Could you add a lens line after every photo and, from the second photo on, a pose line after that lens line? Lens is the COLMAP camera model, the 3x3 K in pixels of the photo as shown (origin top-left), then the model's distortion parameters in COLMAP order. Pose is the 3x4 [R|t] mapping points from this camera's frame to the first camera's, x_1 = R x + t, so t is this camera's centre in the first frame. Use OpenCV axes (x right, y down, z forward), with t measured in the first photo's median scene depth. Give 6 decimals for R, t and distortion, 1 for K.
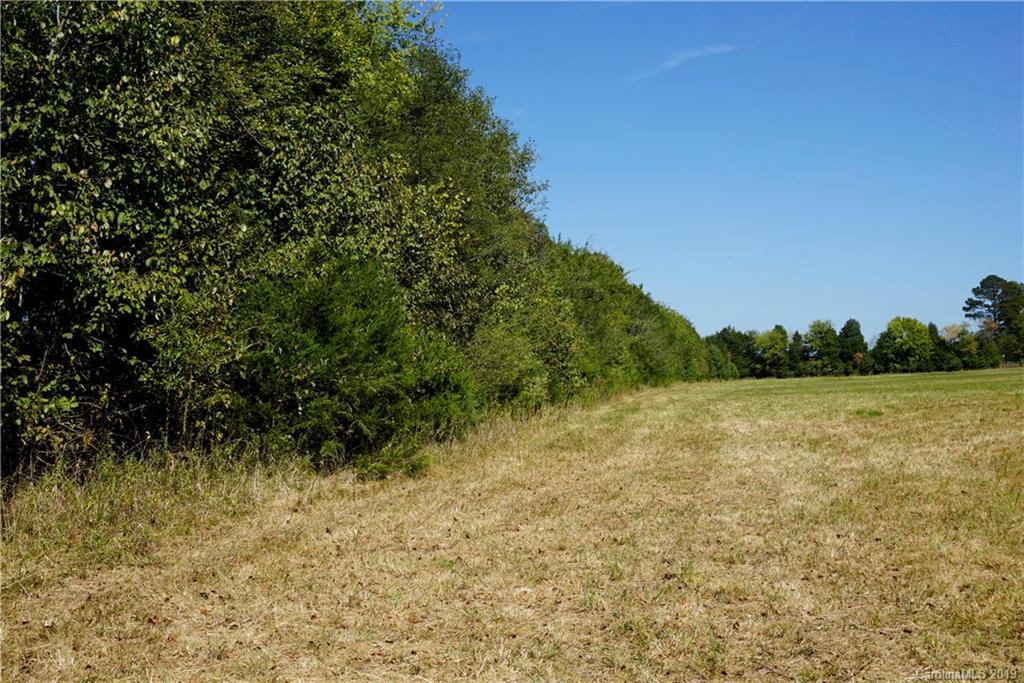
lens RADIAL K [[1101.1, 0, 514.3], [0, 1101.1, 341.2], [0, 0, 1]] dist [-0.001268, 0.000000]
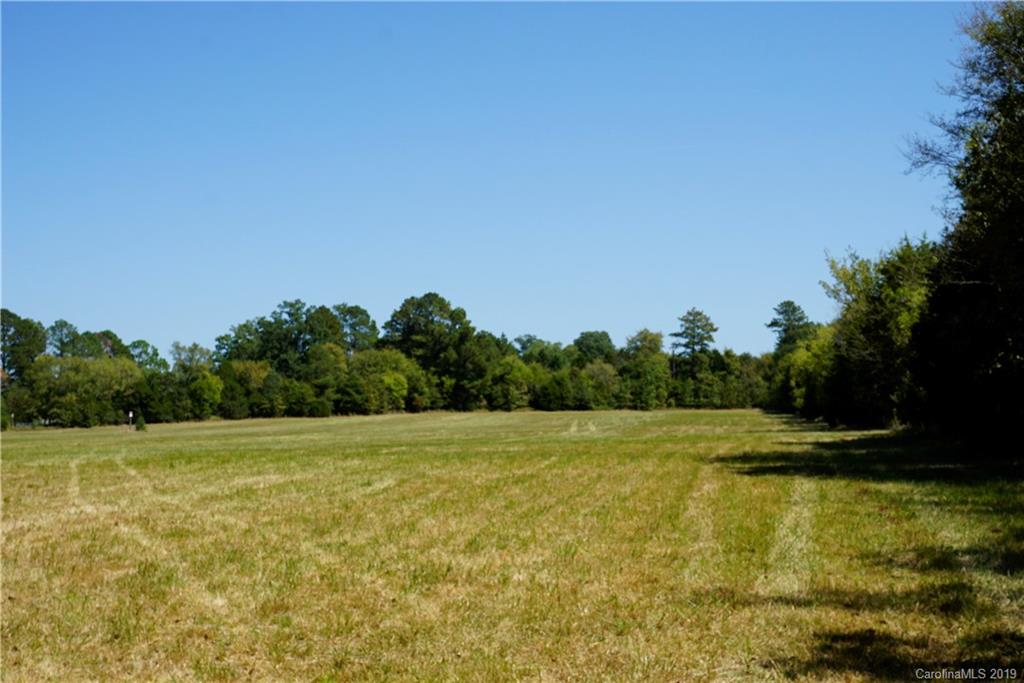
lens RADIAL K [[1495.0, 0, 498.2], [0, 1495.0, 372.7], [0, 0, 1]] dist [-0.010811, 0.000000]
pose [[0.742009, 0.046264, 0.668792, -0.001337], [-0.037209, 0.998920, -0.027818, 0.000037], [-0.669357, -0.004244, 0.742929, 0.001495]]
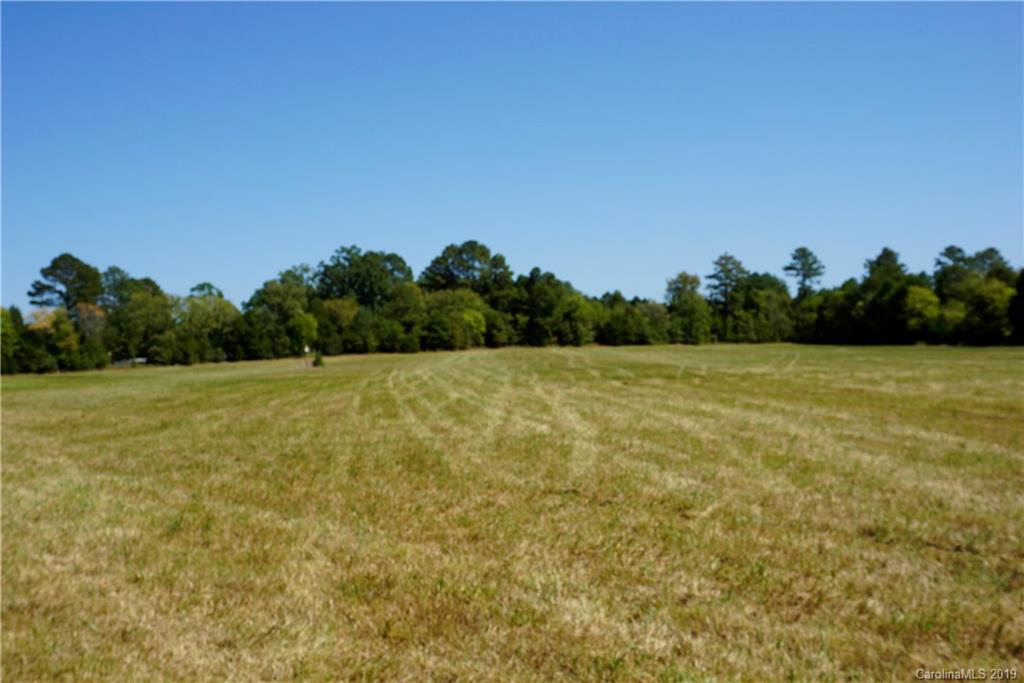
lens RADIAL K [[1101.1, 0, 507.4], [0, 1101.1, 362.1], [0, 0, 1]] dist [-0.001268, 0.000000]
pose [[0.646094, 0.016650, 0.763077, 0.041844], [-0.028114, 0.999603, 0.001993, 0.009882], [-0.762740, -0.022741, 0.646305, 0.295738]]
